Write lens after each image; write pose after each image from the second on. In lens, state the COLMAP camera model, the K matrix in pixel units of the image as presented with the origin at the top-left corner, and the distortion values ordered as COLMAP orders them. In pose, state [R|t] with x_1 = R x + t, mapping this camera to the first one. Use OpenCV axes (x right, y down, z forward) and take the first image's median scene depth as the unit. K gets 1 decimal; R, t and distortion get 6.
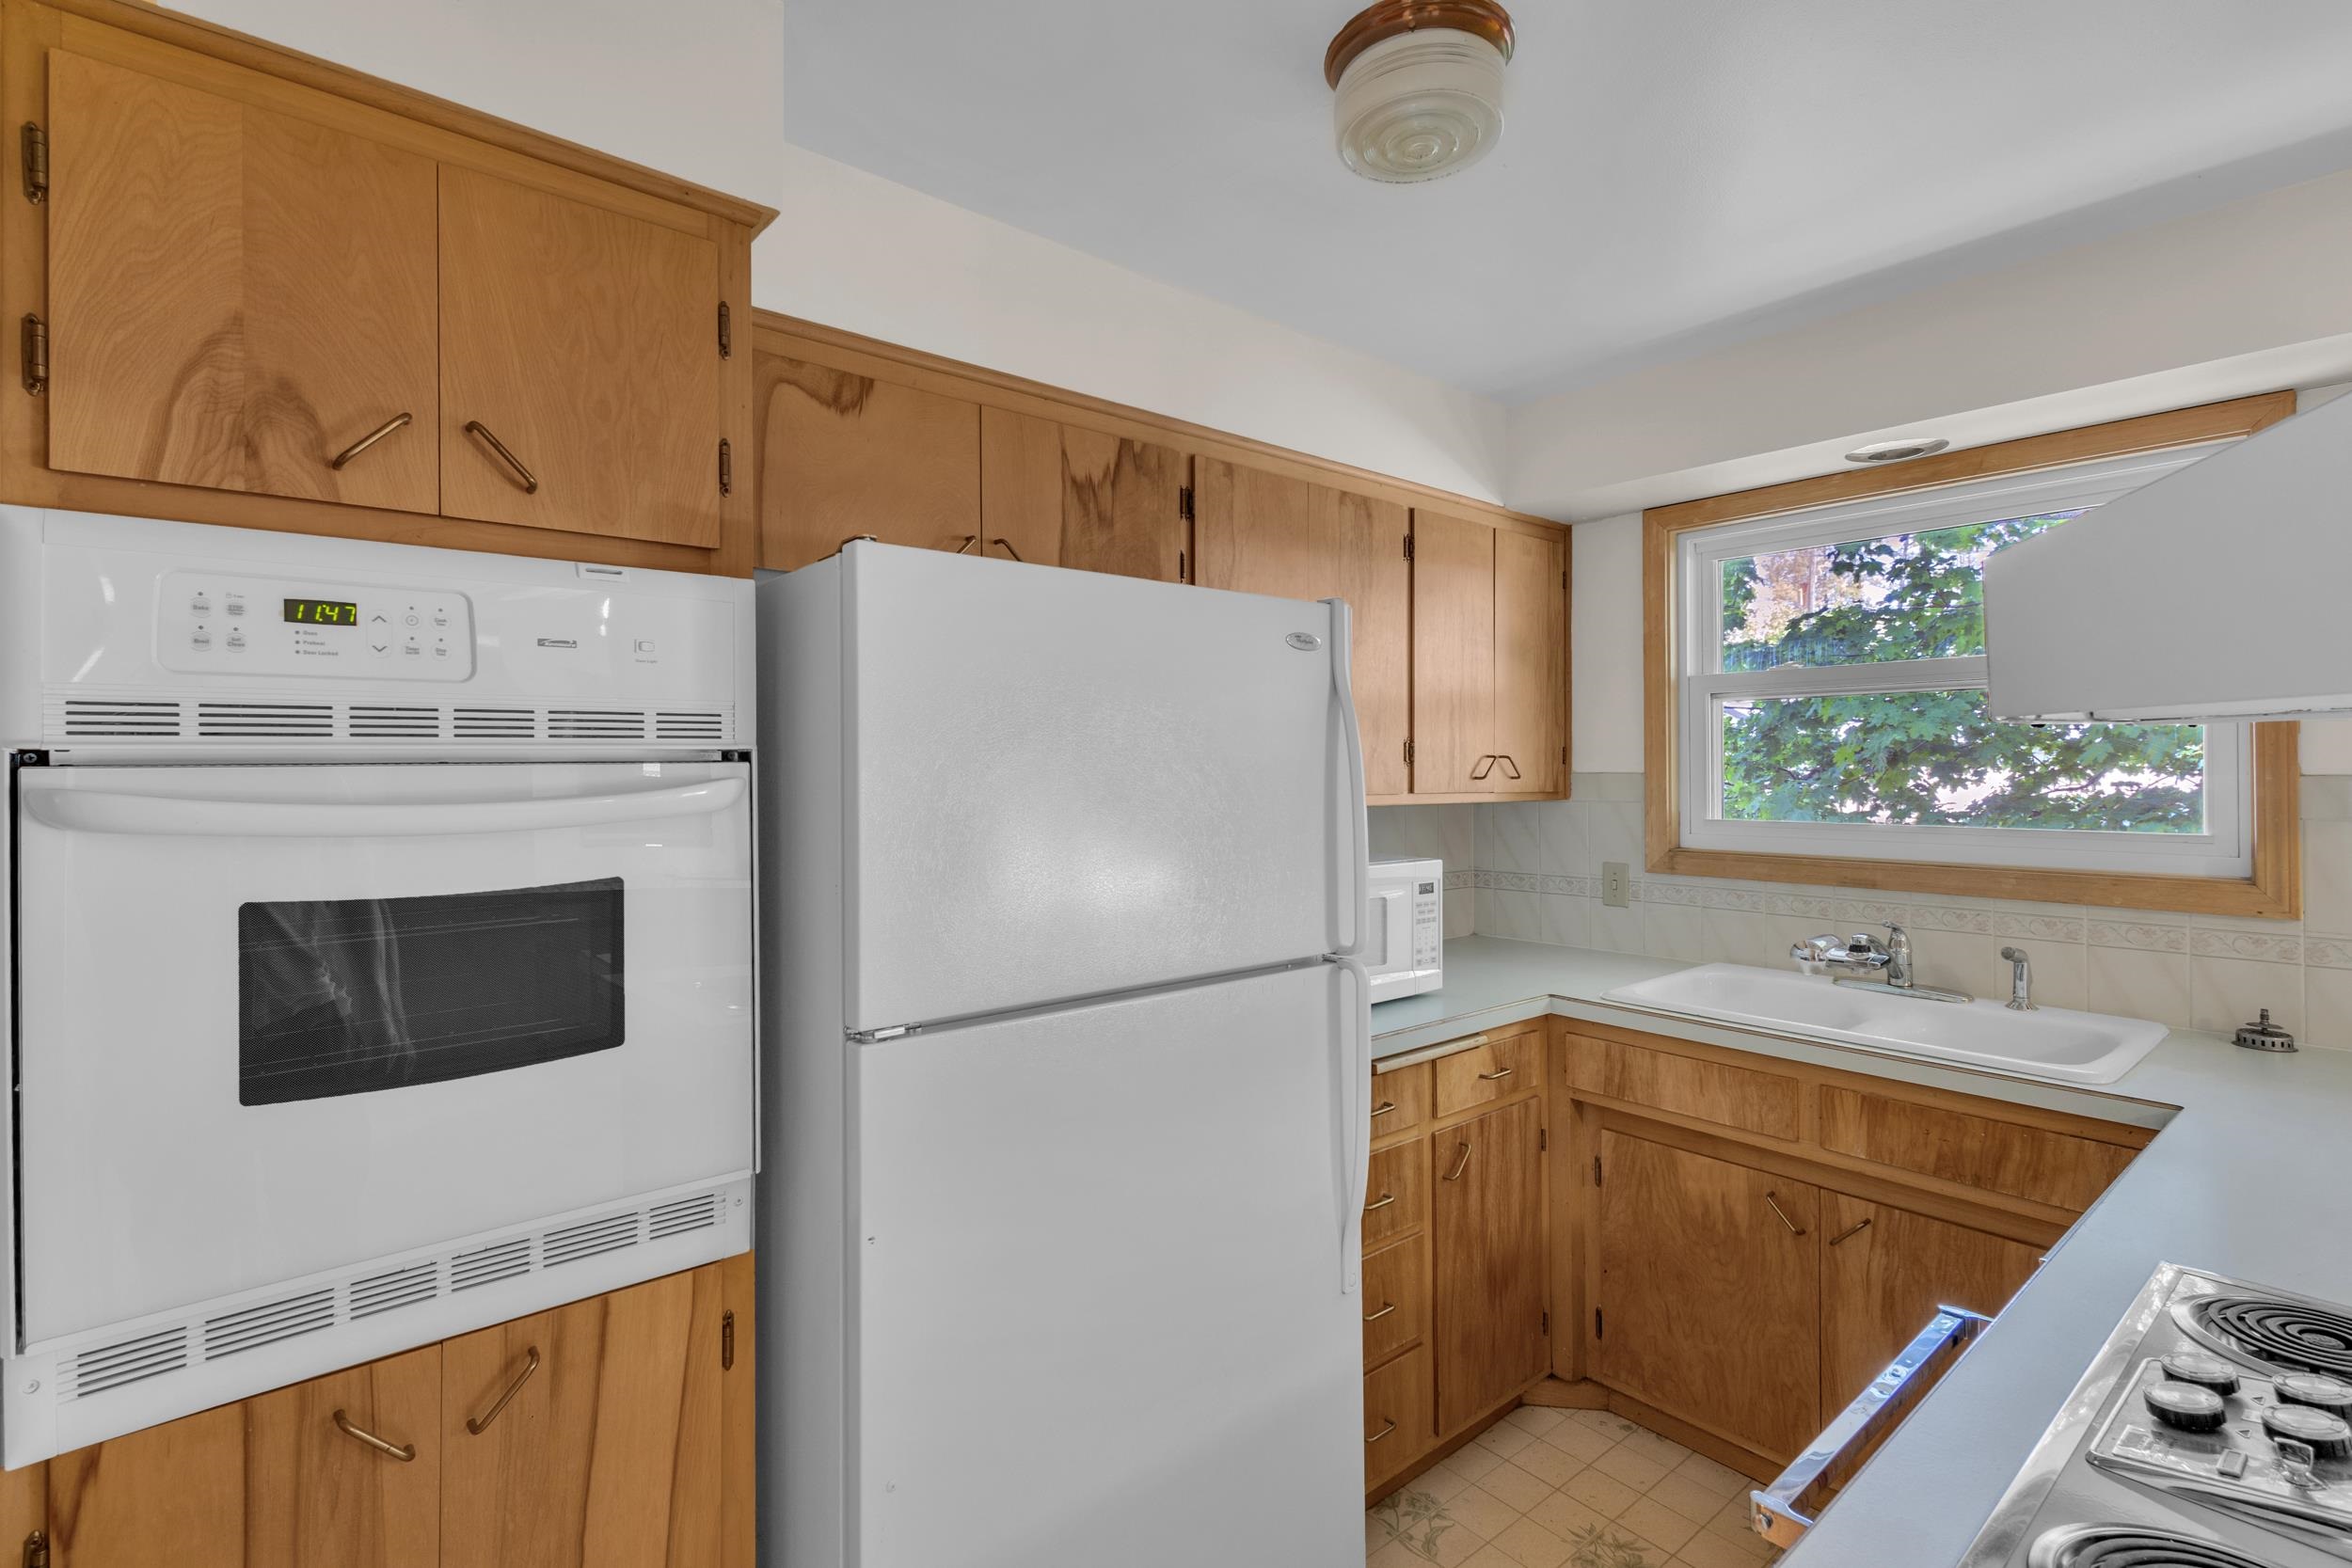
lens RADIAL K [[1091.4, 0, 1169.2], [0, 1091.4, 763.3], [0, 0, 1]] dist [0.010840, -0.002665]
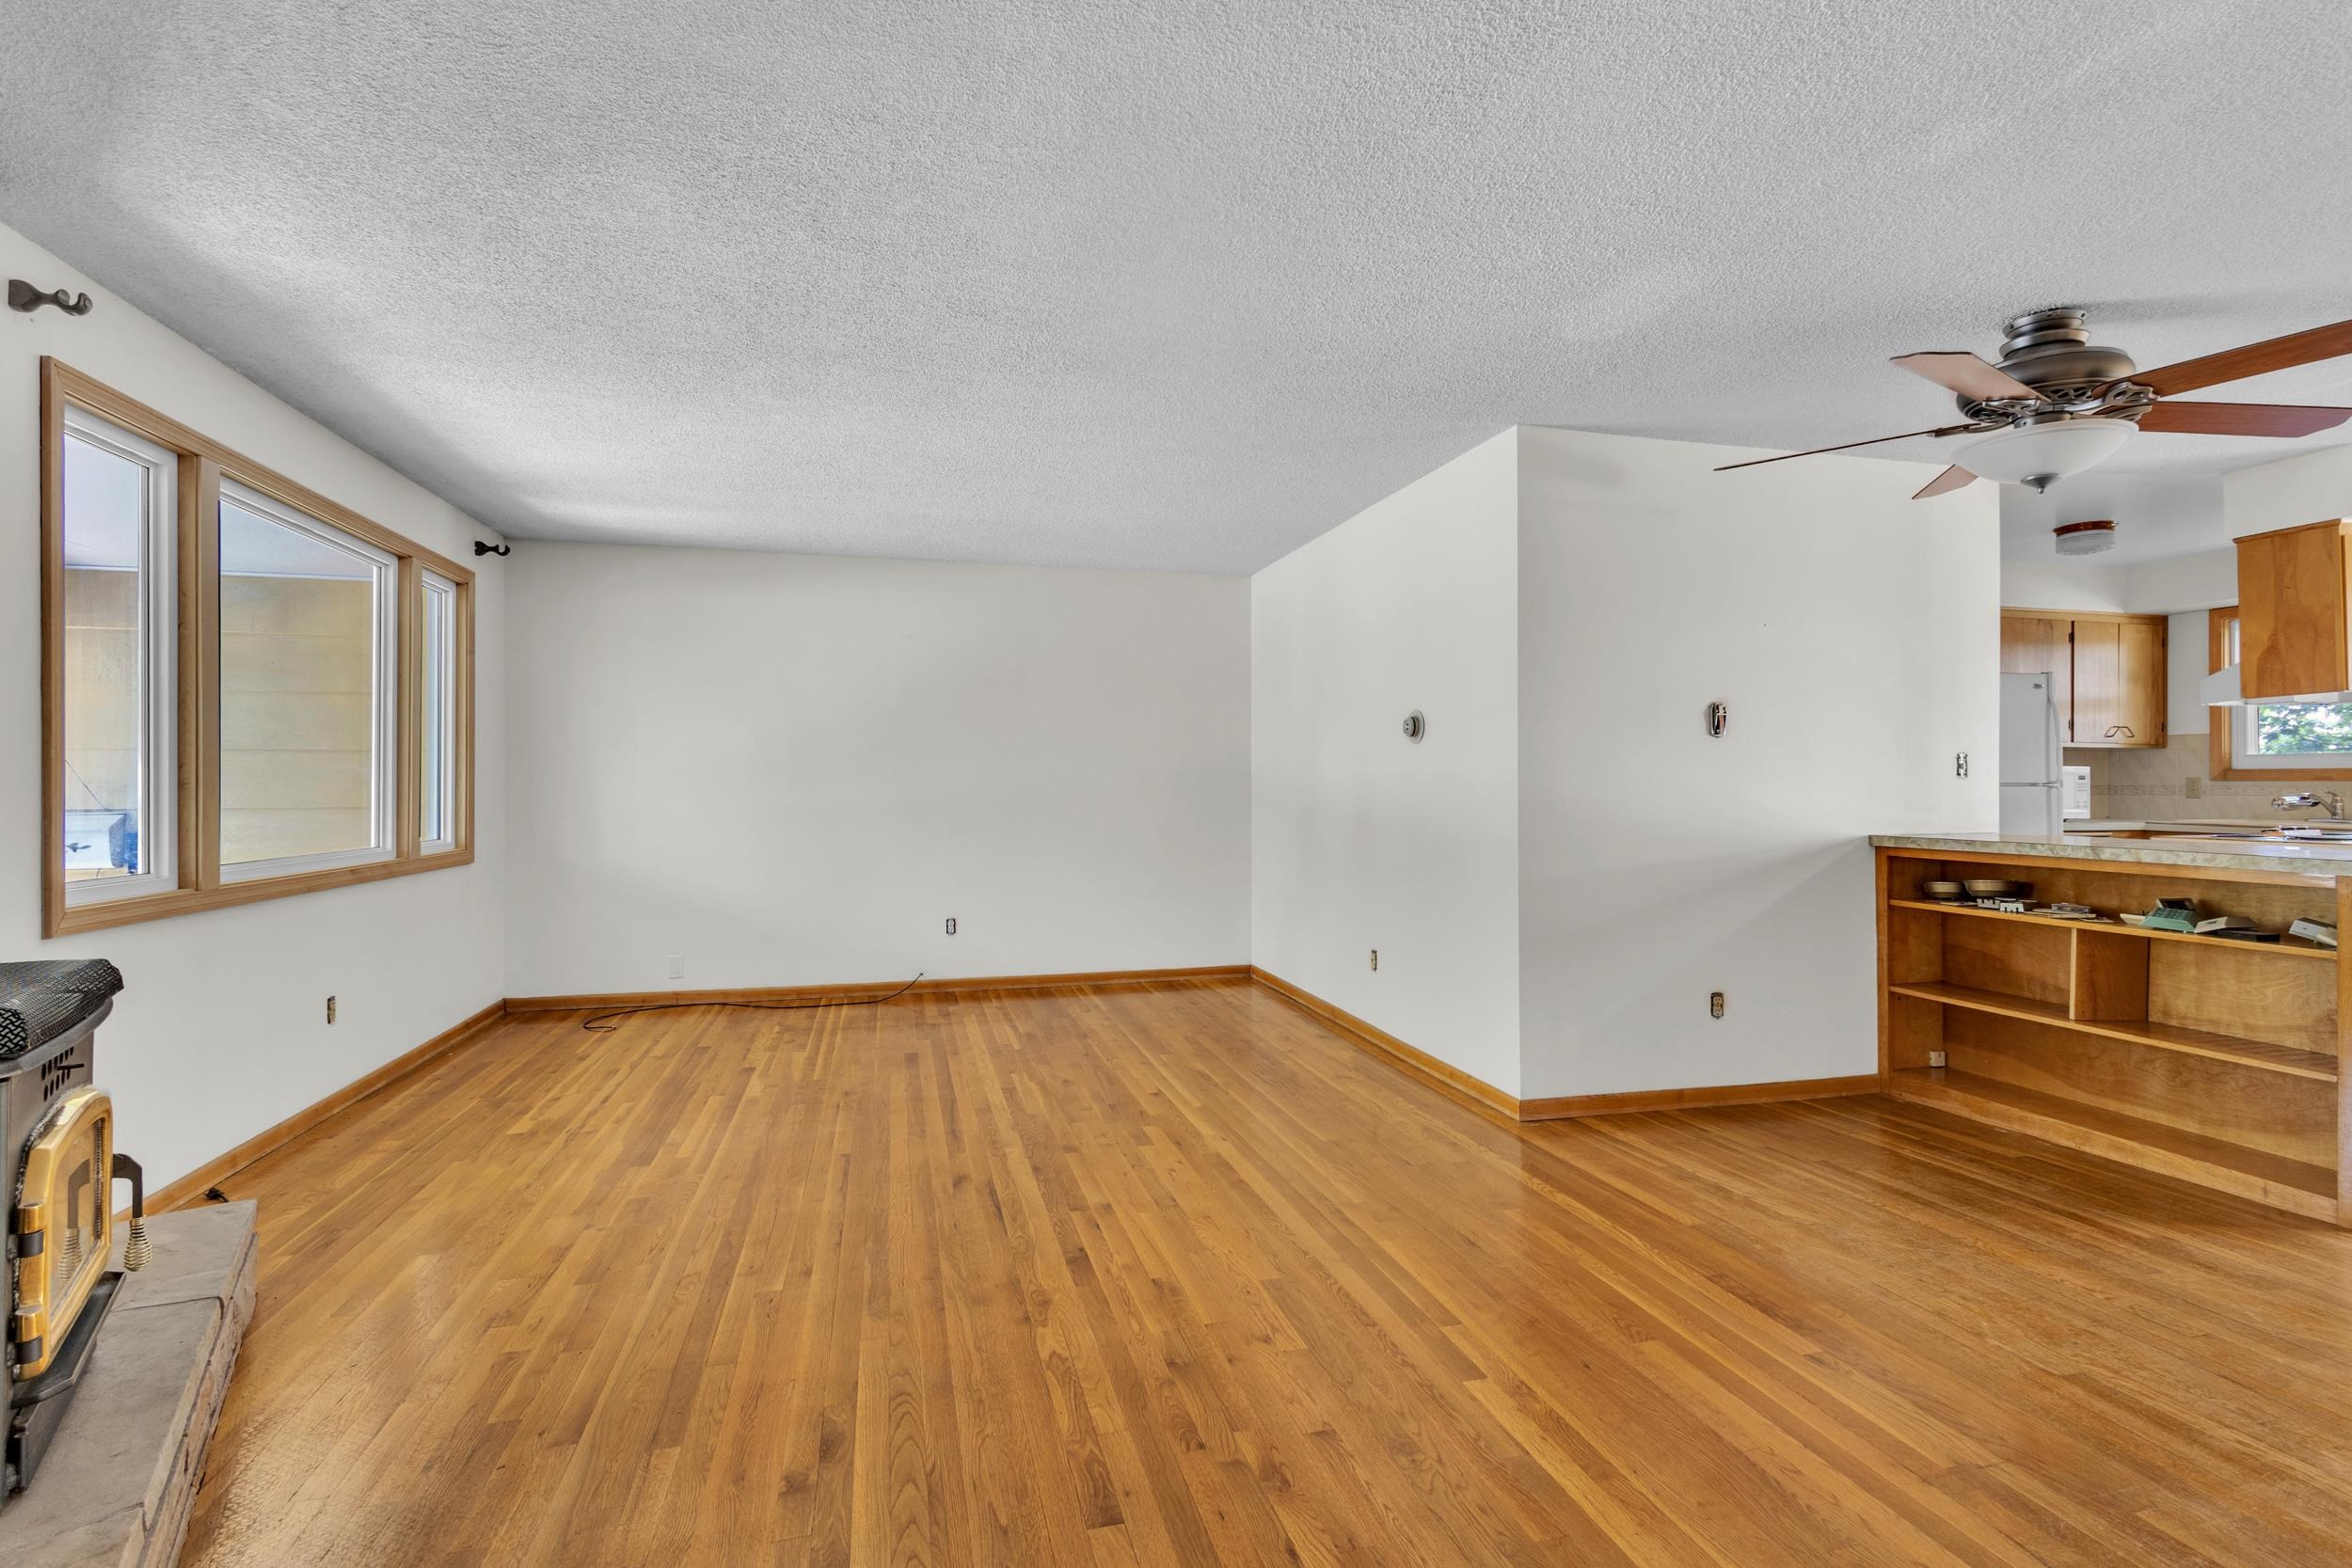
lens RADIAL K [[1091.4, 0, 1168.4], [0, 1091.4, 775.9], [0, 0, 1]] dist [0.010840, -0.002665]
pose [[0.903014, 0.002270, -0.429606, -0.660754], [-0.002183, 0.999997, 0.000695, 0.129740], [0.429606, 0.000310, 0.903016, -2.504993]]
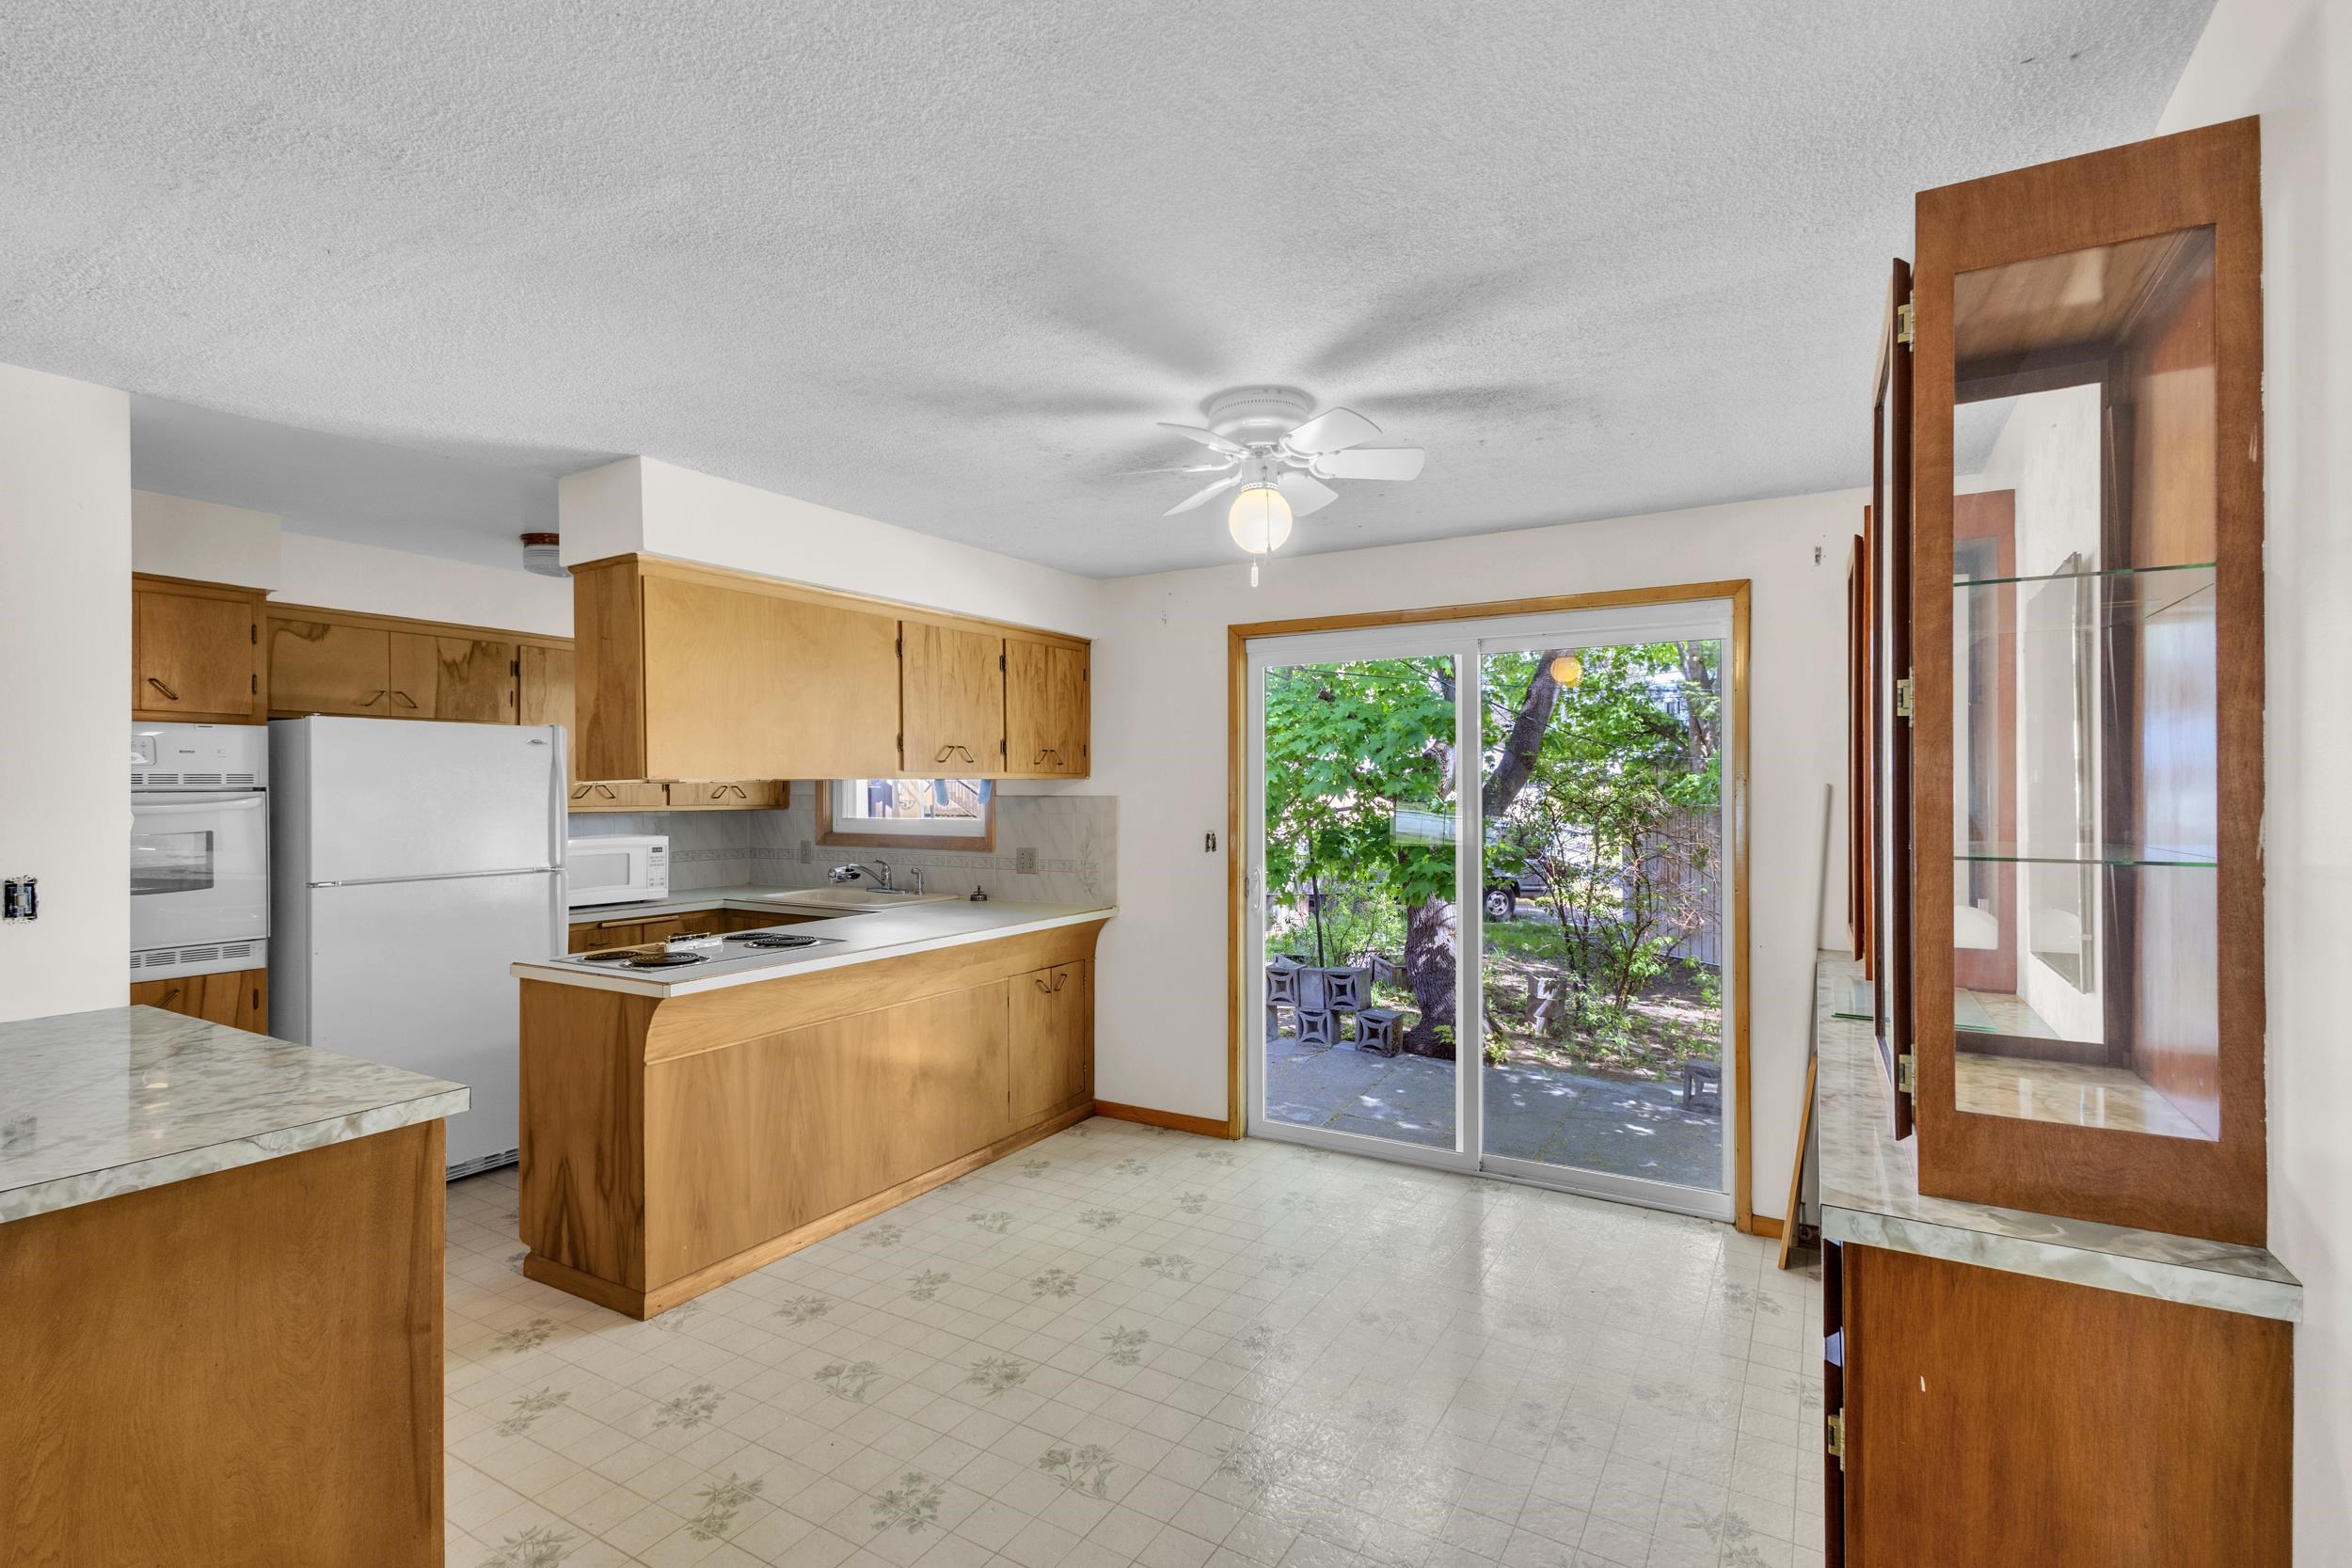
lens RADIAL K [[1091.4, 0, 1176.9], [0, 1091.4, 785.8], [0, 0, 1]] dist [0.010840, -0.002665]
pose [[0.943986, 0.002903, 0.329972, 0.552122], [-0.003534, 0.999993, 0.001313, -0.017231], [-0.329966, -0.002406, 0.943990, -1.502385]]
